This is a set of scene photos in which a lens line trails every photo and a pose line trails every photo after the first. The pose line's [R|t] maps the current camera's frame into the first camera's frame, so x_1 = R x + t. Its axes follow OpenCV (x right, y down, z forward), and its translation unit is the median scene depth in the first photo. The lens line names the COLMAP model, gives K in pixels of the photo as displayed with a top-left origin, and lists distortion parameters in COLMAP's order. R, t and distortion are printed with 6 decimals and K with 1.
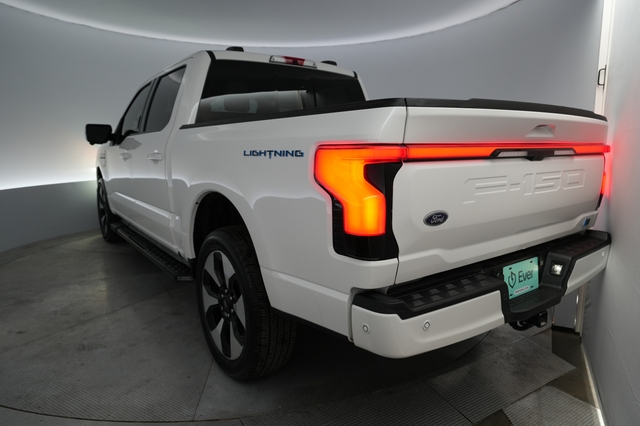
lens RADIAL K [[415.4, 0, 320.0], [0, 415.4, 213.0], [0, 0, 1]] dist [0.004544, 0.002575]
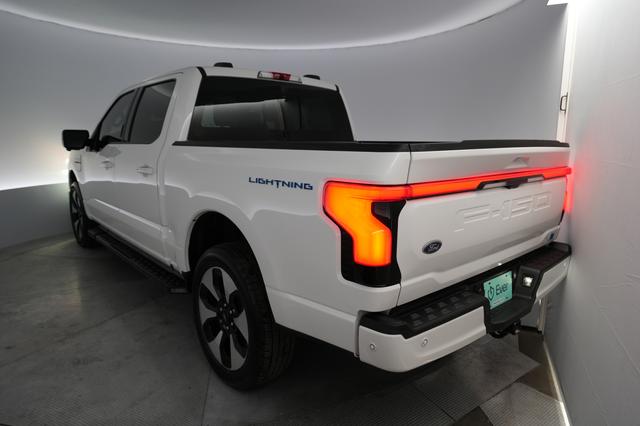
lens RADIAL K [[415.4, 0, 320.0], [0, 415.4, 213.0], [0, 0, 1]] dist [0.004544, 0.002575]
pose [[0.996114, -0.003717, 0.087991, -0.079033], [0.001804, 0.999760, 0.021819, -0.066920], [-0.088051, -0.021575, 0.995882, -0.060657]]
